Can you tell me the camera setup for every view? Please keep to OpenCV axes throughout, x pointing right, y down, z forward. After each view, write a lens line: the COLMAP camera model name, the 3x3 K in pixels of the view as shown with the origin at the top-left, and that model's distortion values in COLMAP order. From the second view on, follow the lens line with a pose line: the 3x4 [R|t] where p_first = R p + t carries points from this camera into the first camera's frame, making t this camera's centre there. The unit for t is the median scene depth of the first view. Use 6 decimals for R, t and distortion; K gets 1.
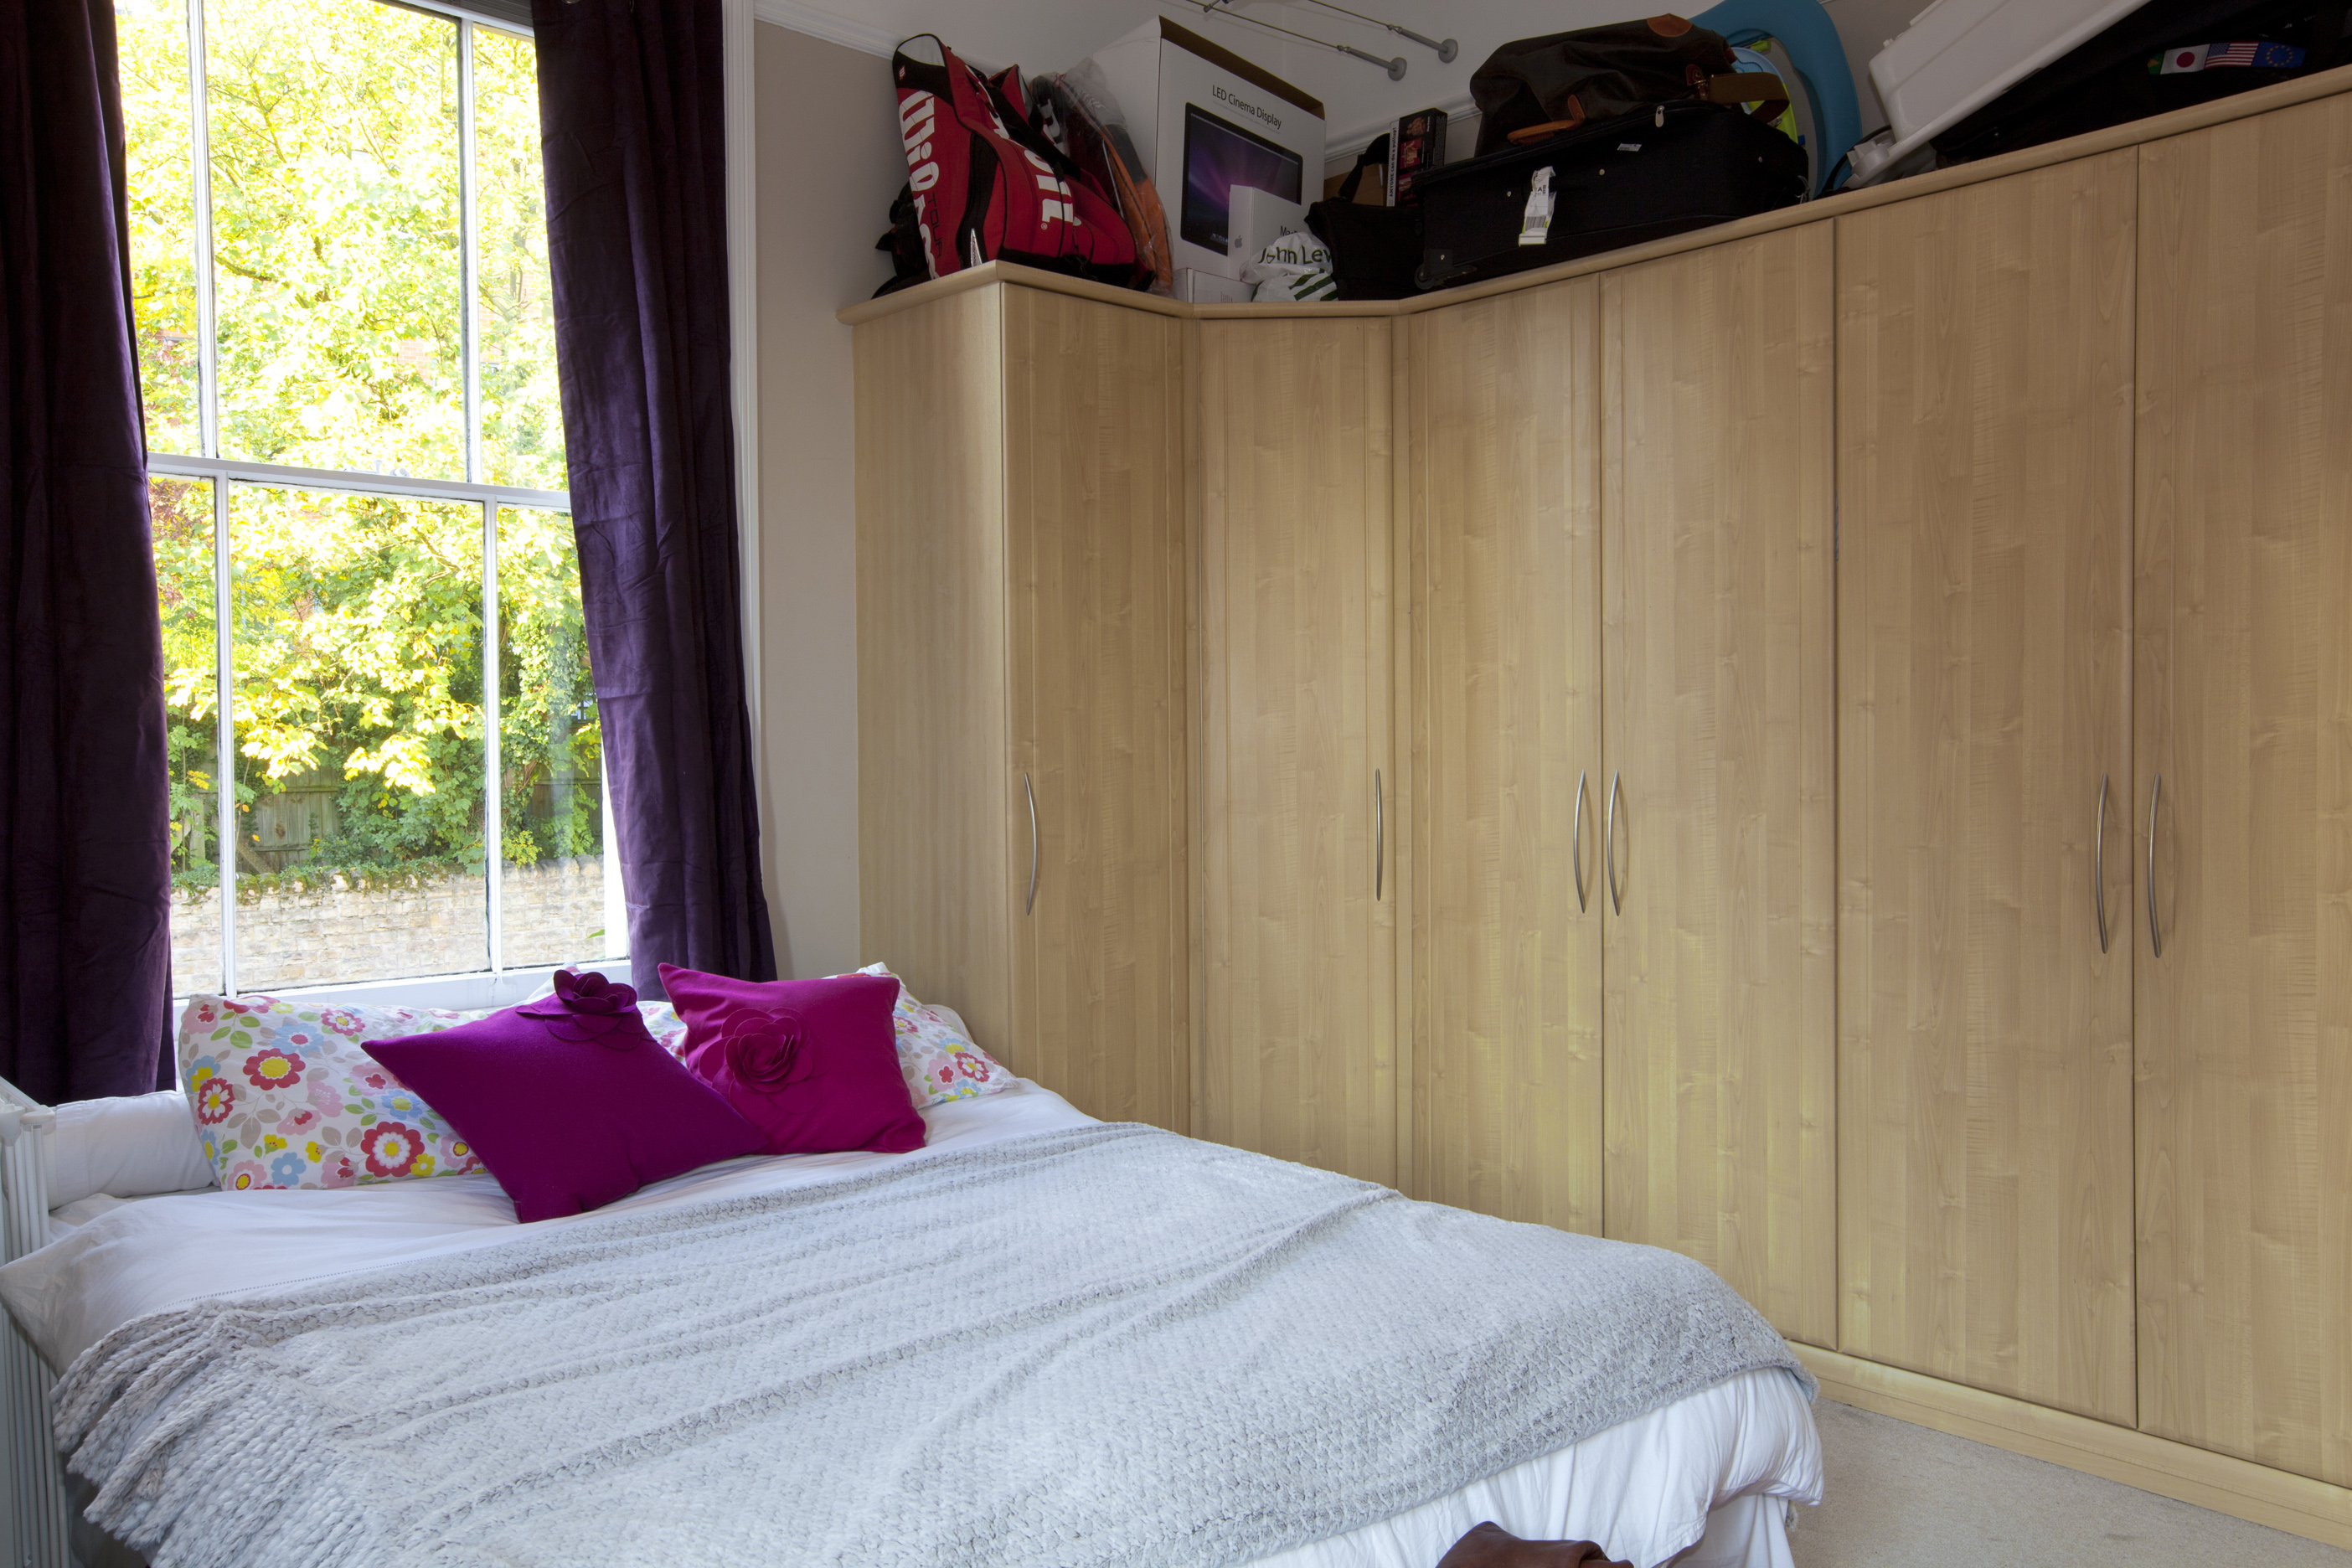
lens RADIAL K [[1794.3, 0, 1176.0], [0, 1794.3, 784.0], [0, 0, 1]] dist [-0.007536, 0.000070]
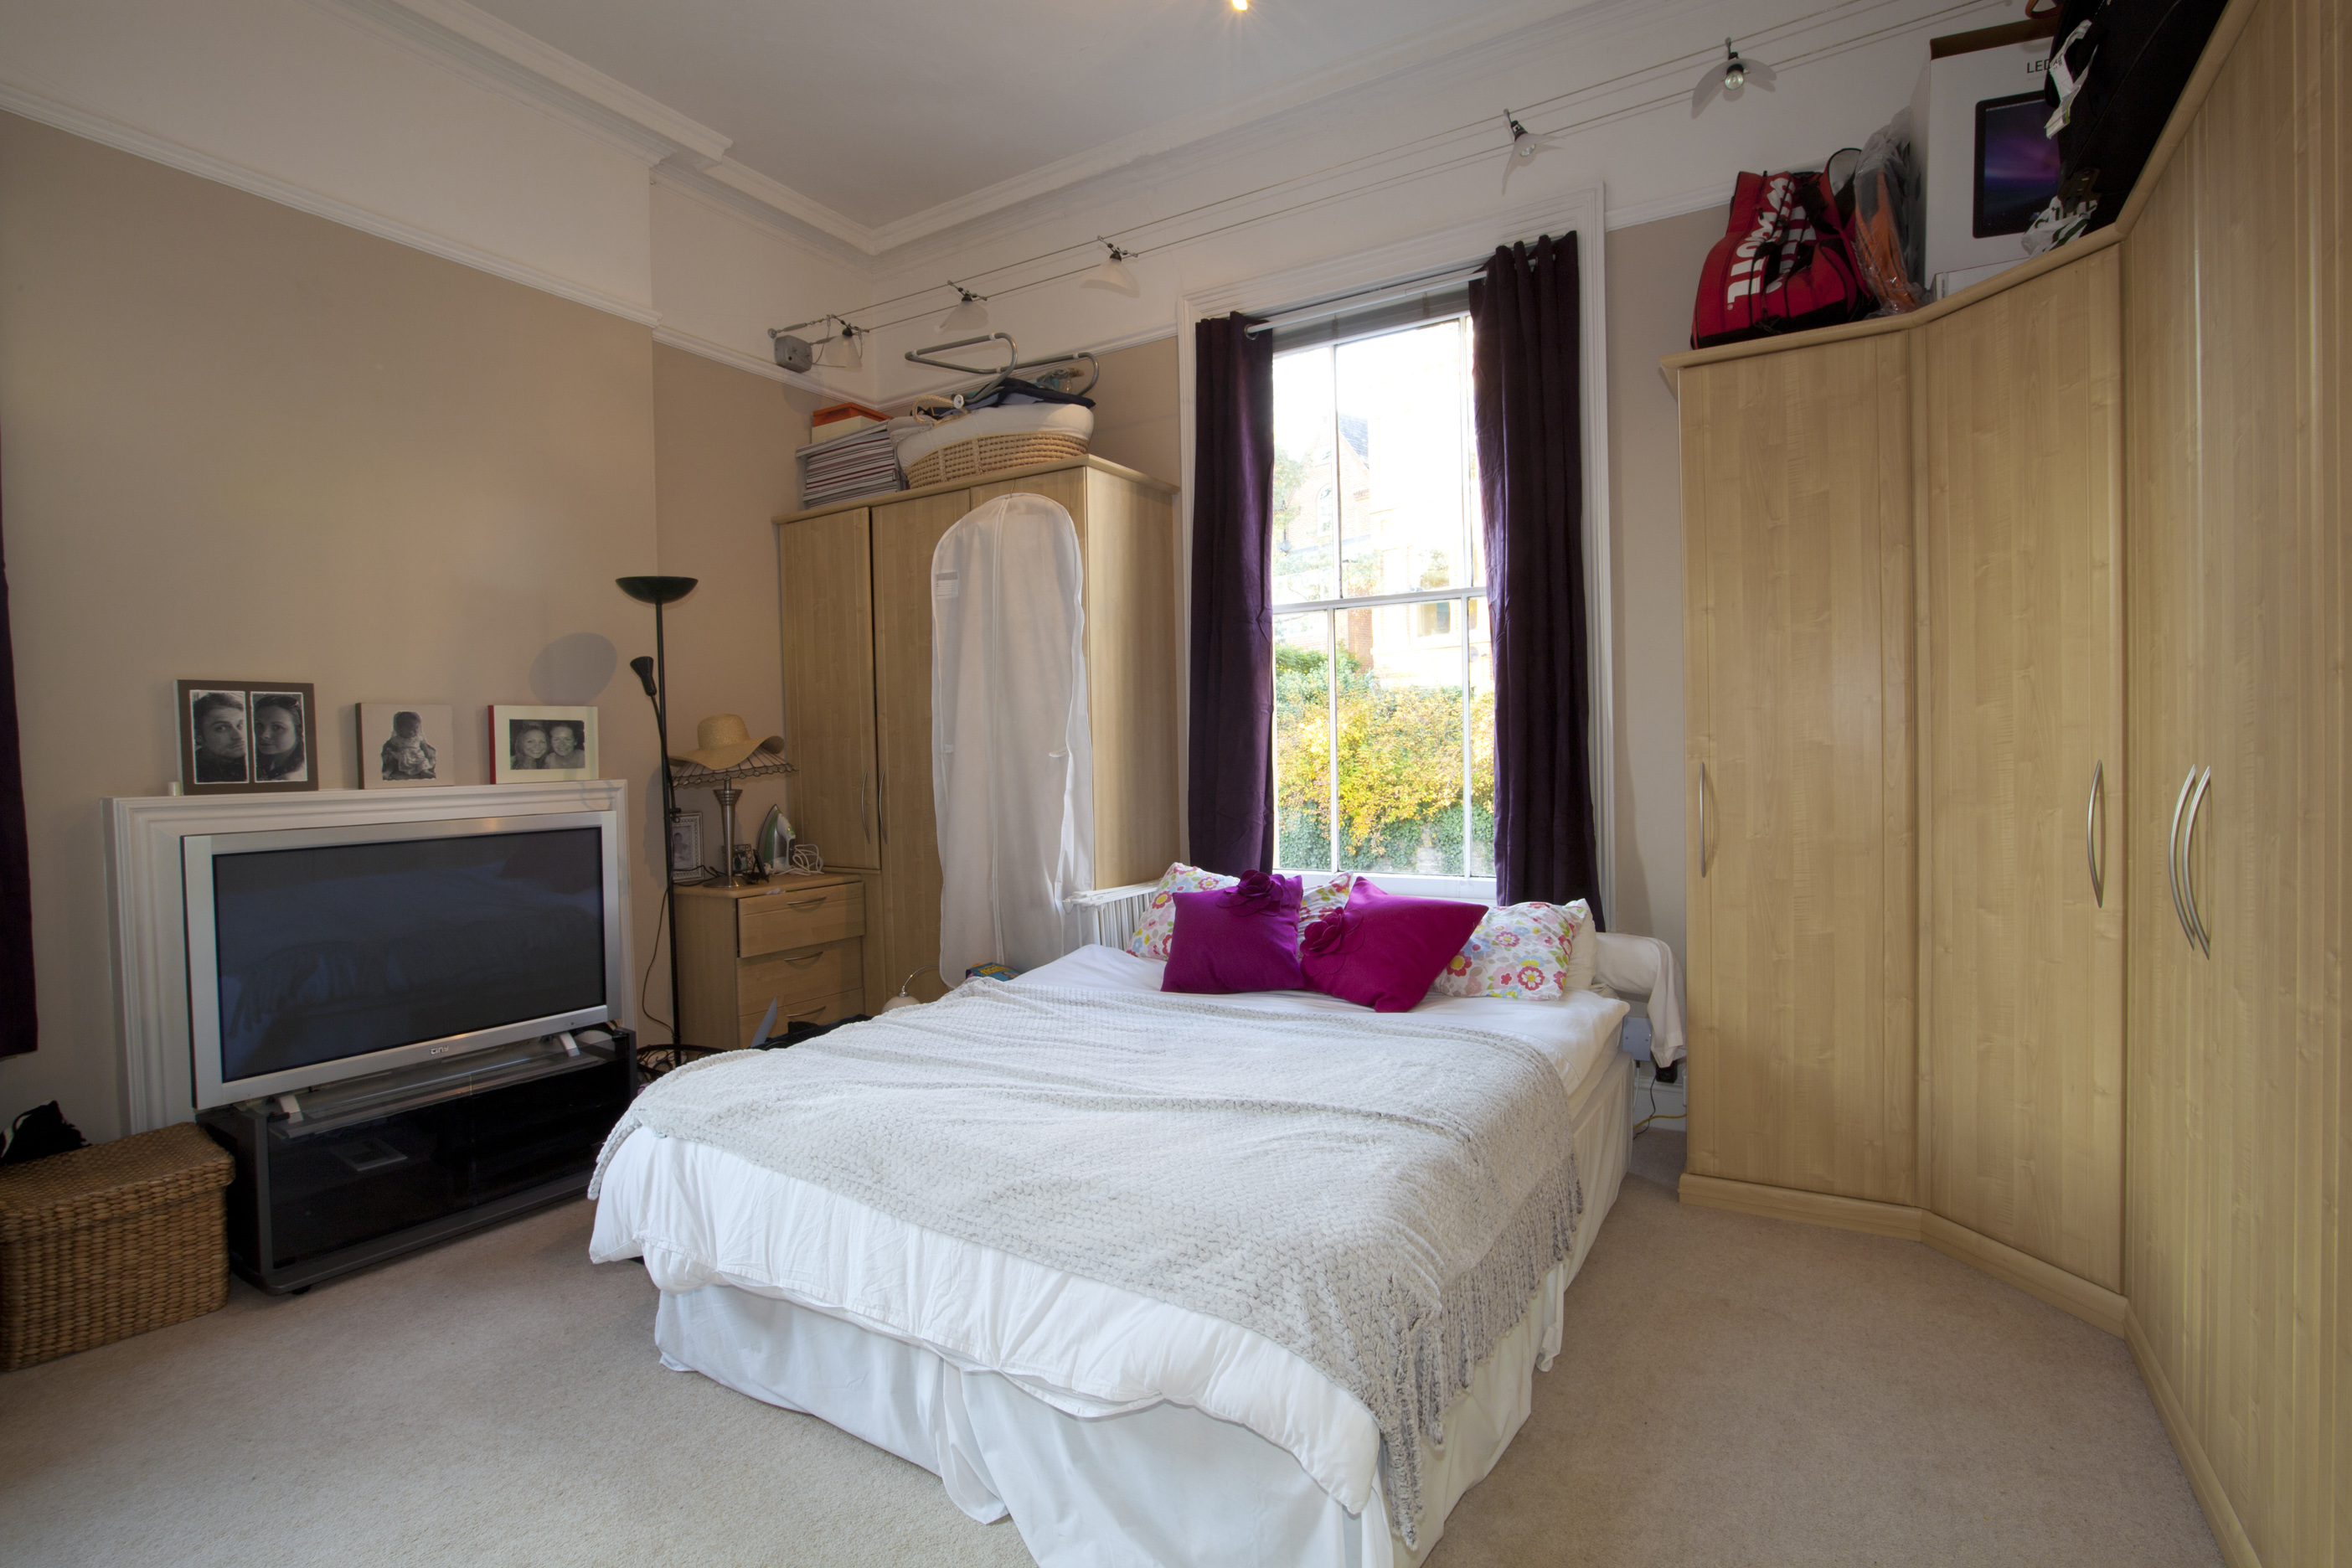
lens RADIAL K [[1108.2, 0, 1176.0], [0, 1108.2, 784.0], [0, 0, 1]] dist [-0.021954, 0.000464]
pose [[0.293565, 0.027545, -0.955542, 0.510483], [-0.000117, 0.999586, 0.028779, -0.012541], [0.955939, -0.008337, 0.293447, 0.413205]]
